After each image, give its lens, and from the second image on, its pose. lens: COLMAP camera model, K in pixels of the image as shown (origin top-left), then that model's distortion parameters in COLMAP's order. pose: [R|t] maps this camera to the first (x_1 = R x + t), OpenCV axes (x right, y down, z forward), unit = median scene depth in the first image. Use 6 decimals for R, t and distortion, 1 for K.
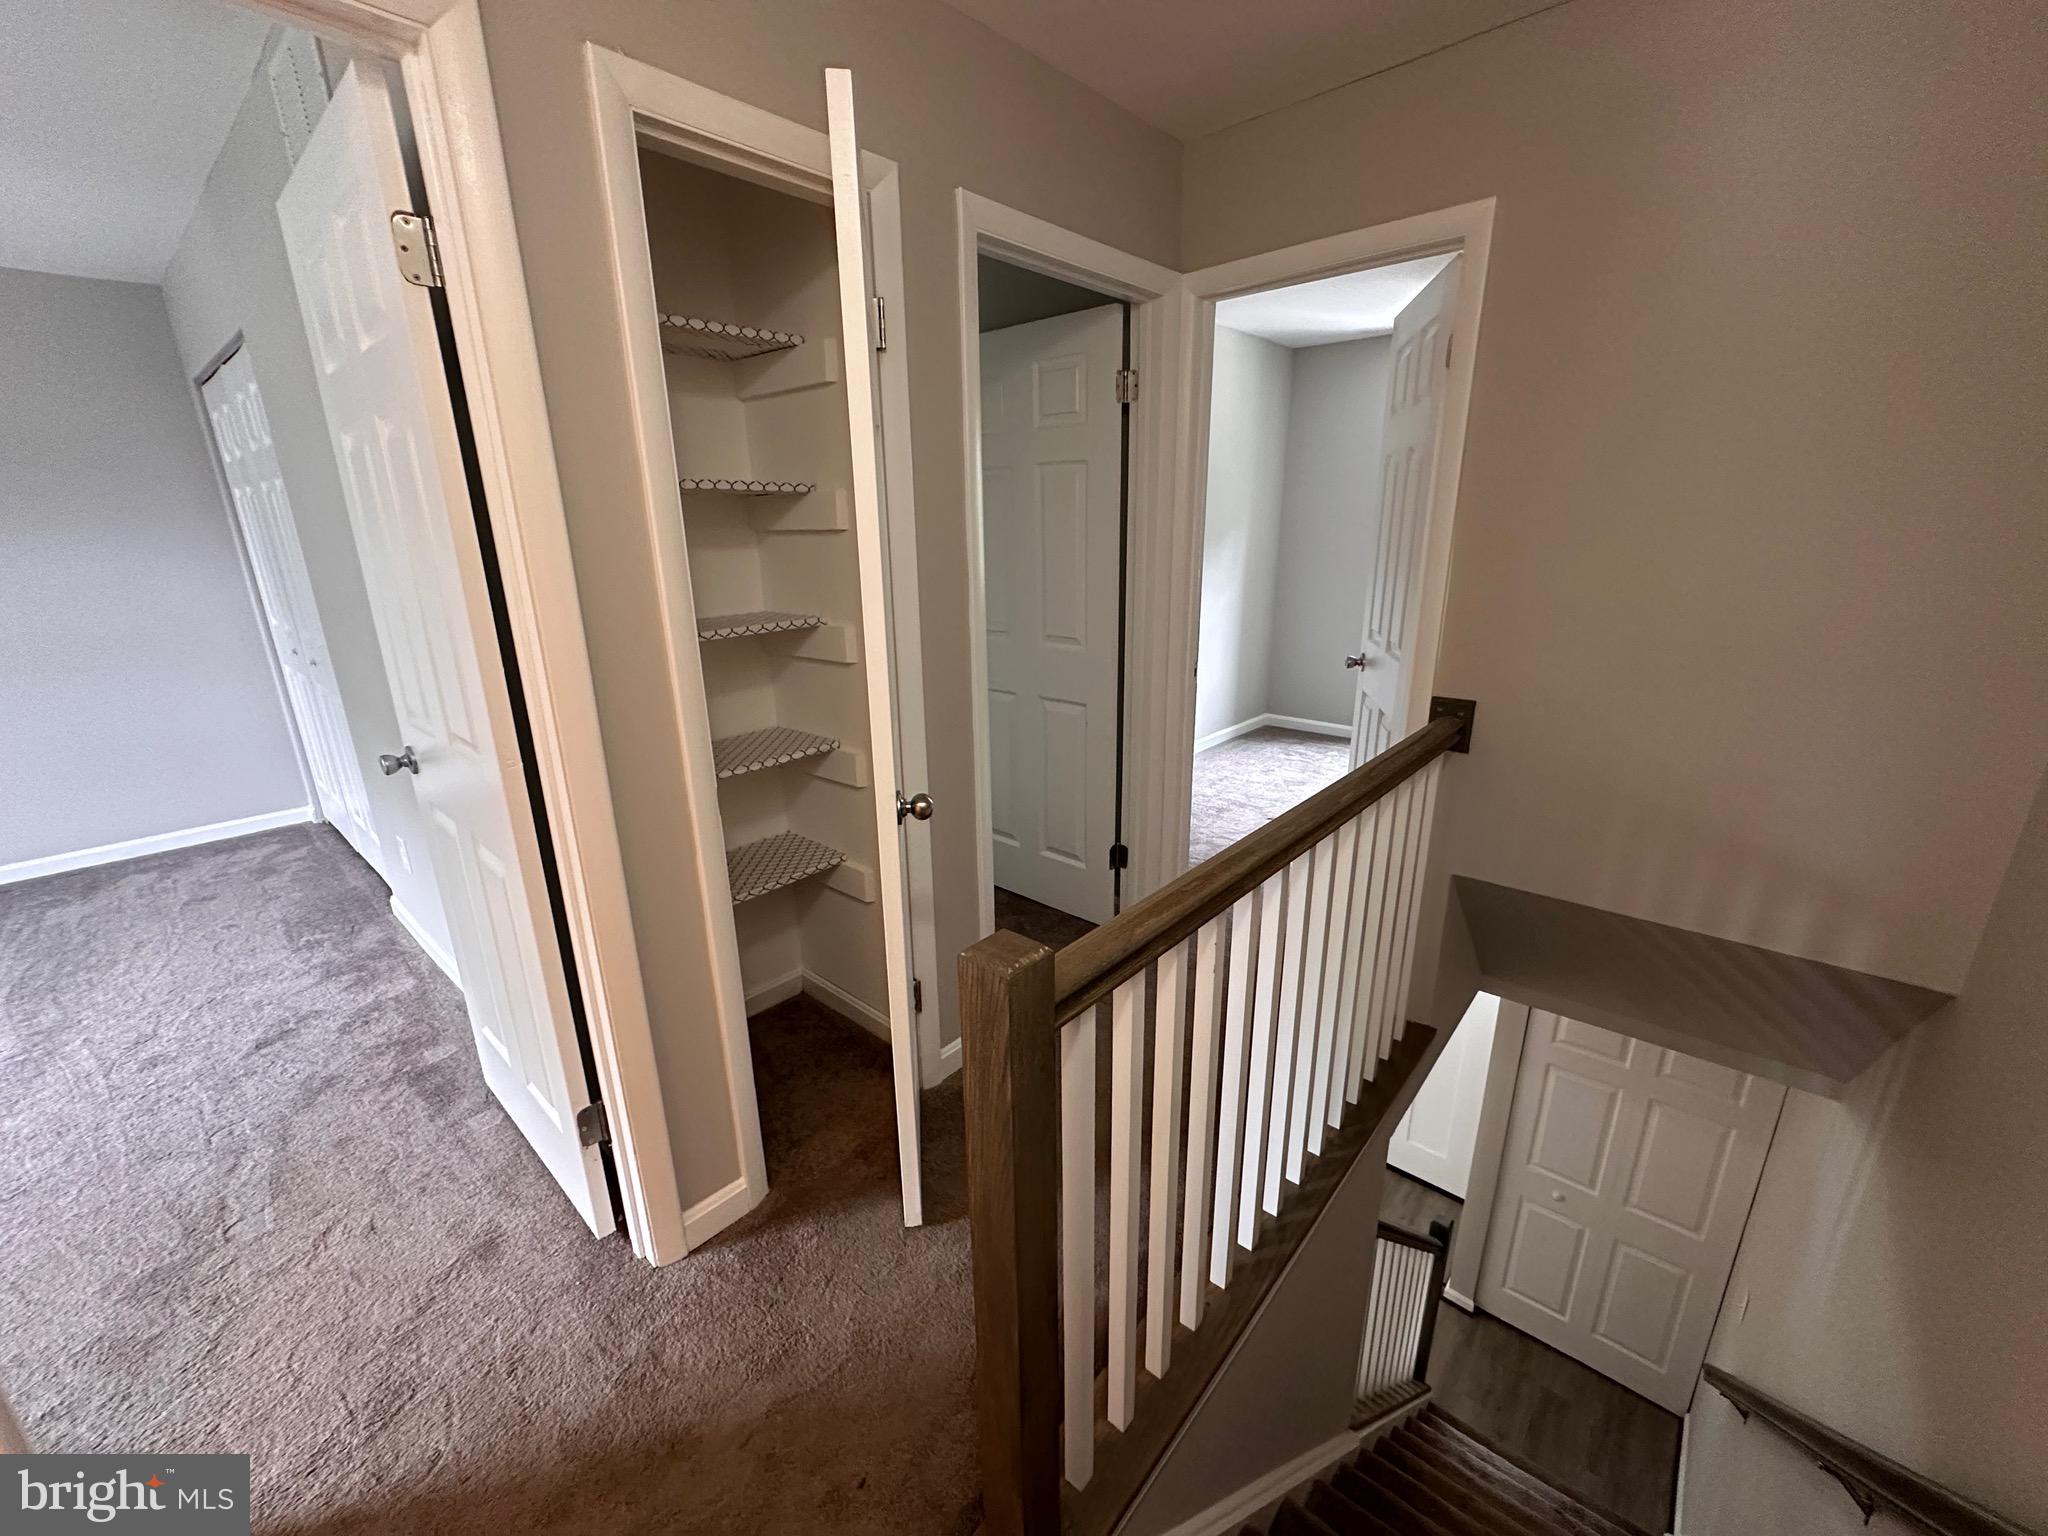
lens RADIAL K [[818.7, 0, 1021.6], [0, 818.7, 771.6], [0, 0, 1]] dist [-0.002463, 0.000711]
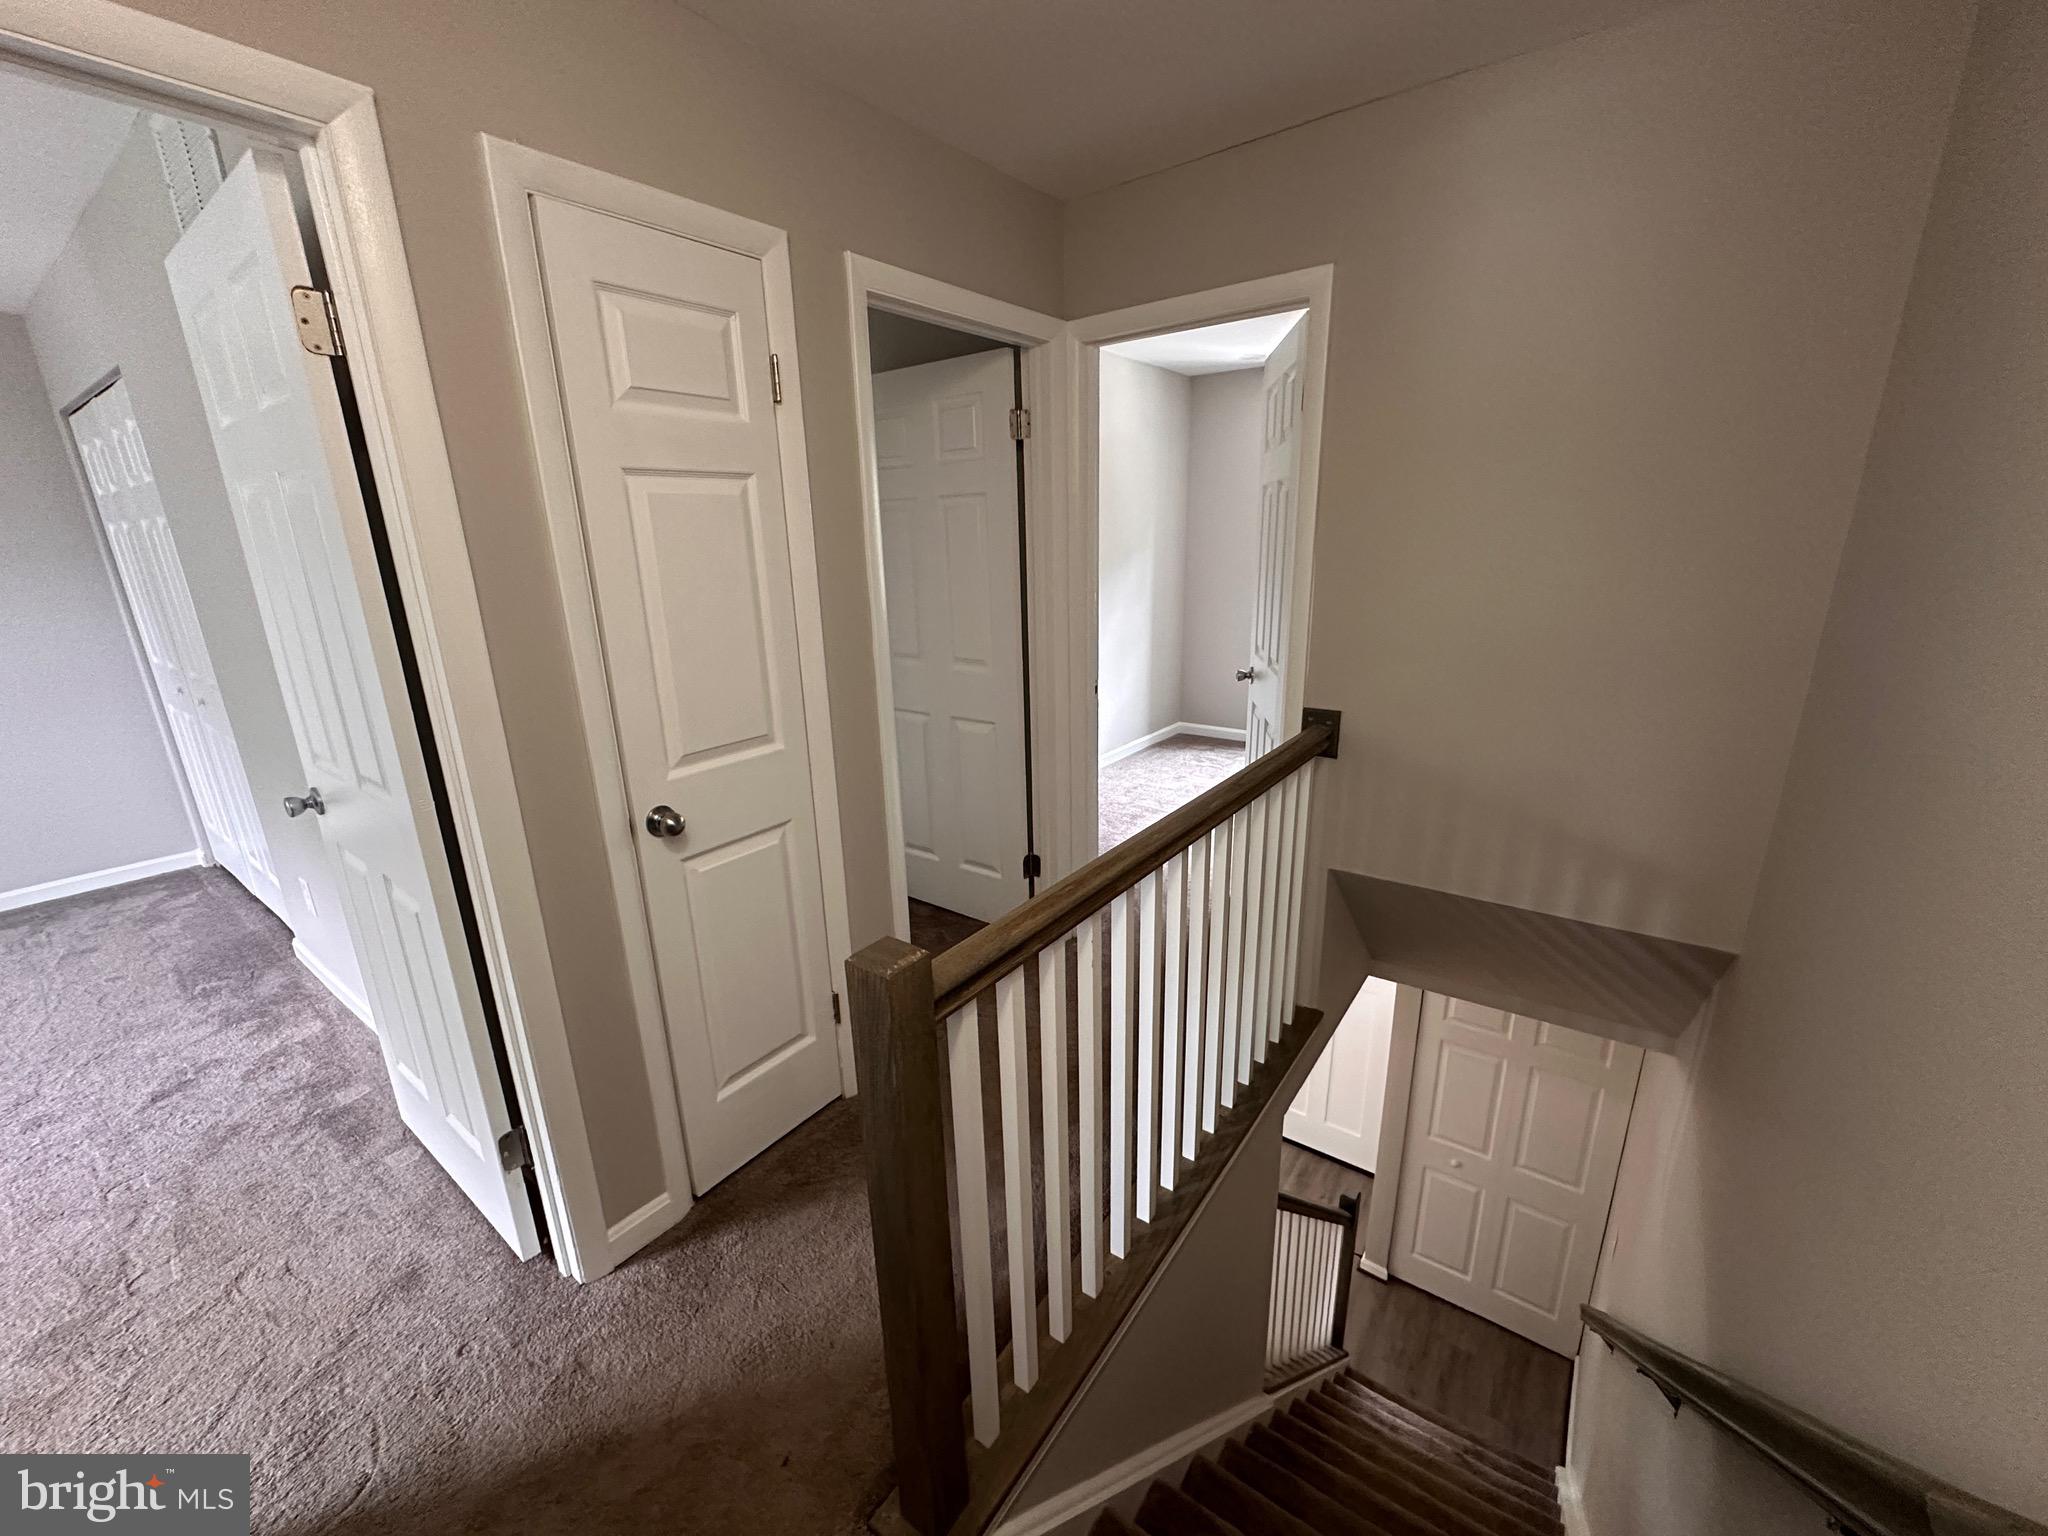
lens RADIAL K [[818.7, 0, 1022.3], [0, 818.7, 769.9], [0, 0, 1]] dist [-0.002463, 0.000711]
pose [[0.996197, -0.034400, 0.080057, 0.034180], [0.035626, 0.999268, -0.013936, -0.006379], [-0.079519, 0.016735, 0.996693, -0.062432]]
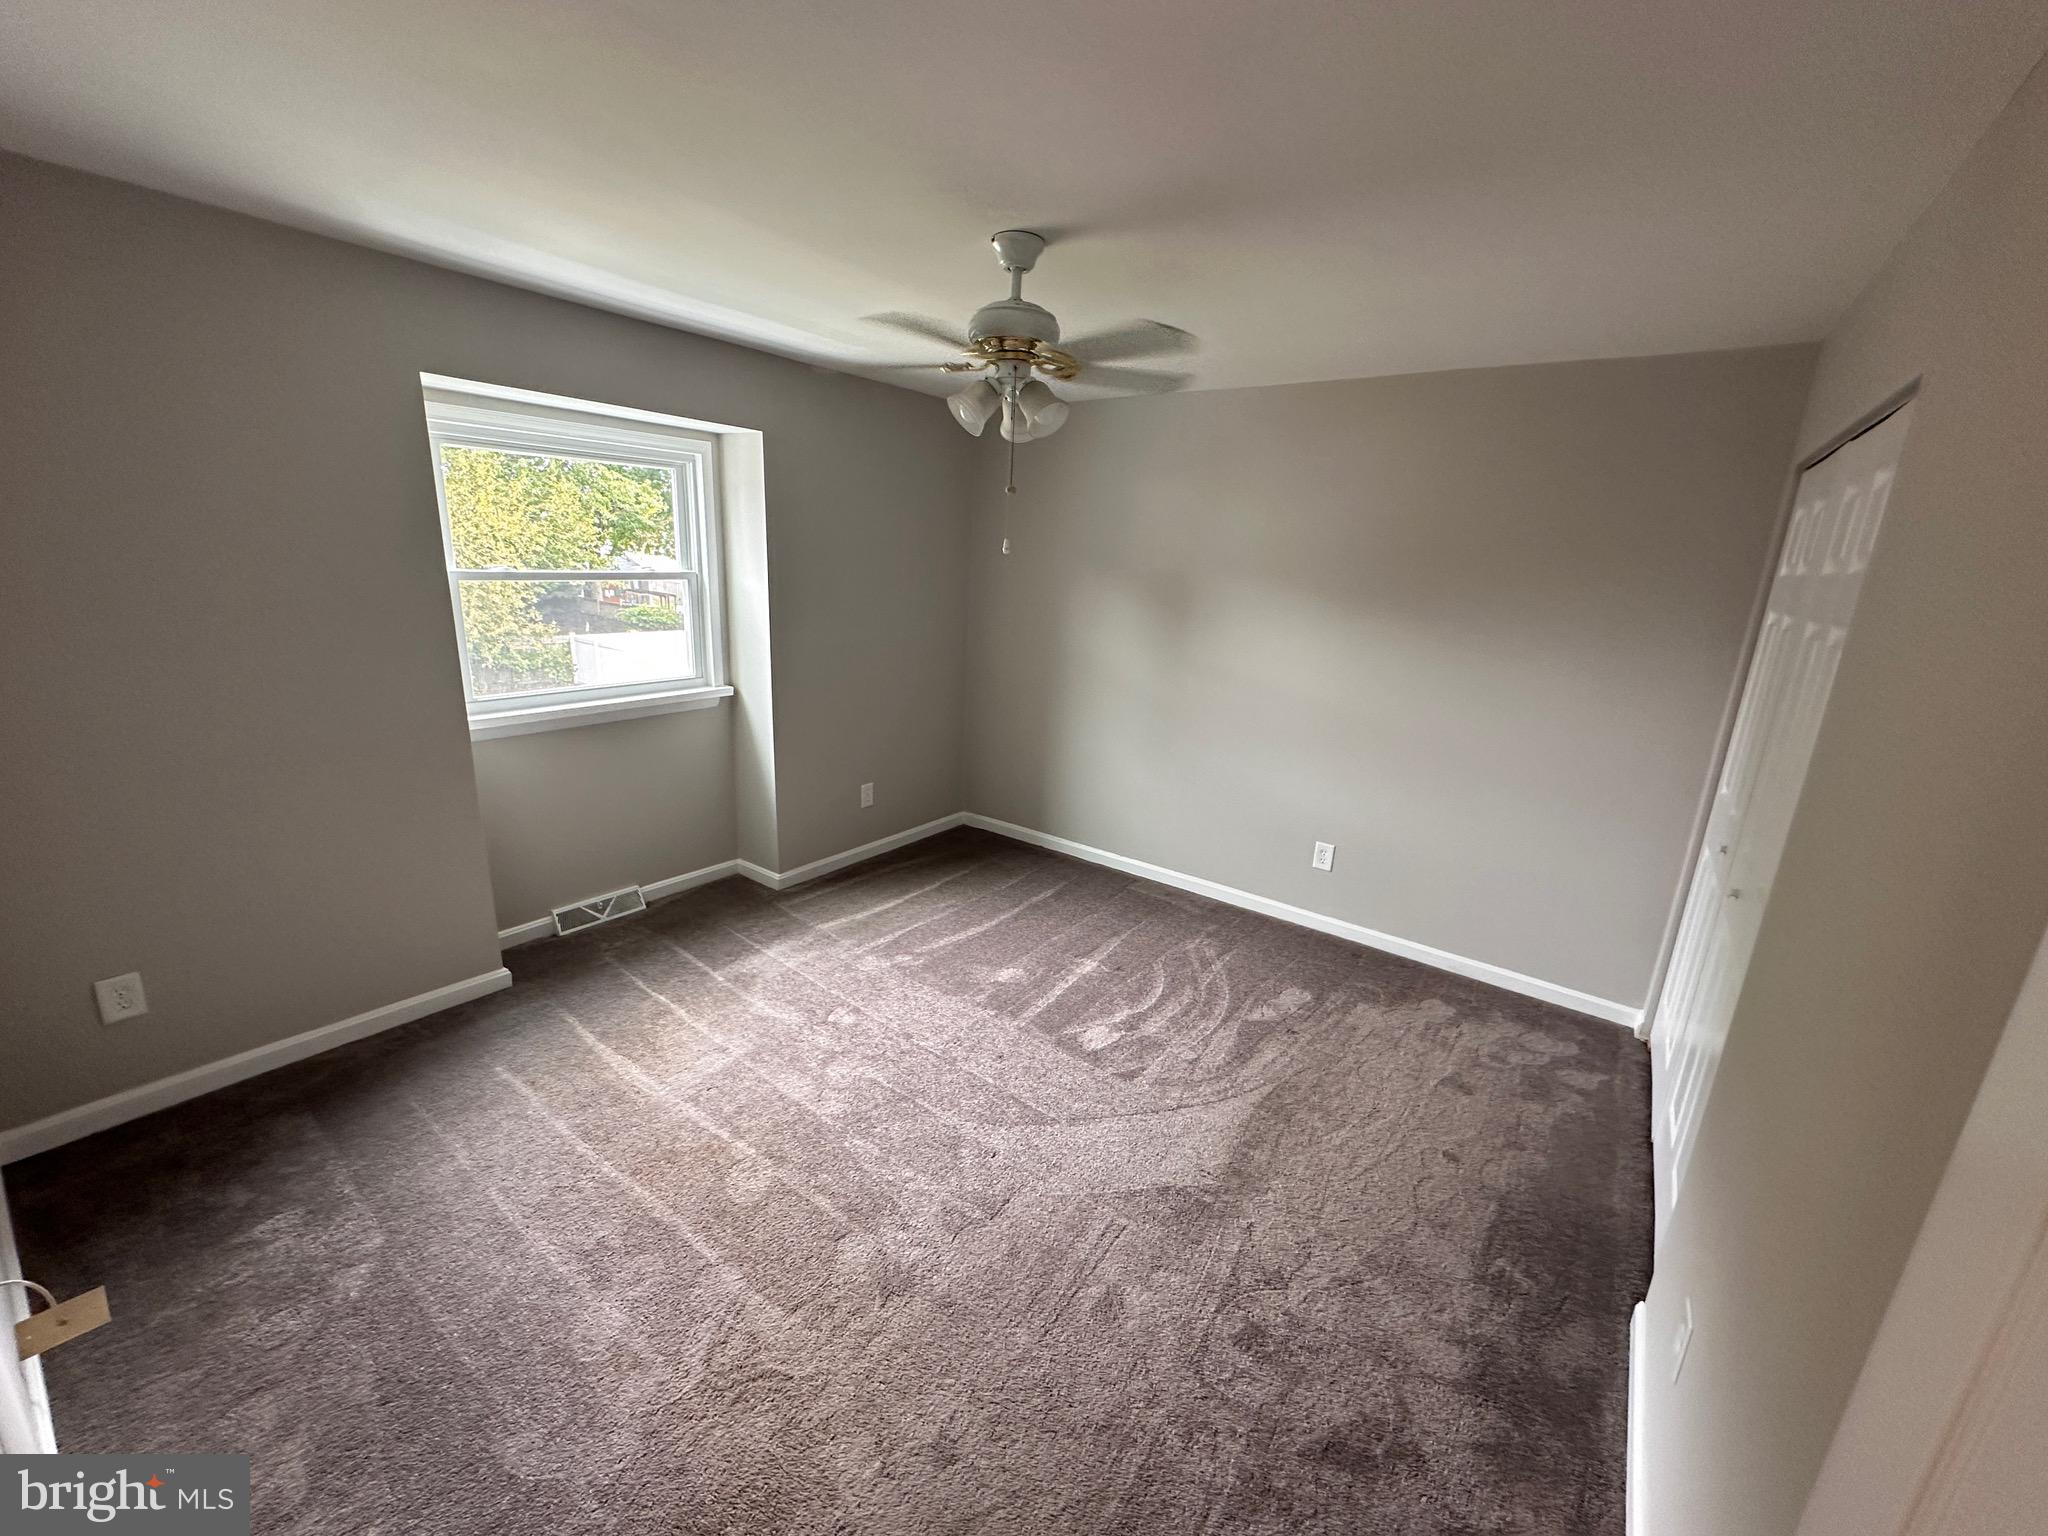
lens RADIAL K [[818.7, 0, 1017.2], [0, 818.7, 774.3], [0, 0, 1]] dist [-0.002463, 0.000711]
pose [[0.085016, 0.274721, -0.957758, -0.468193], [-0.337894, 0.912227, 0.231668, -0.251550], [0.937337, 0.303925, 0.170381, 0.480589]]
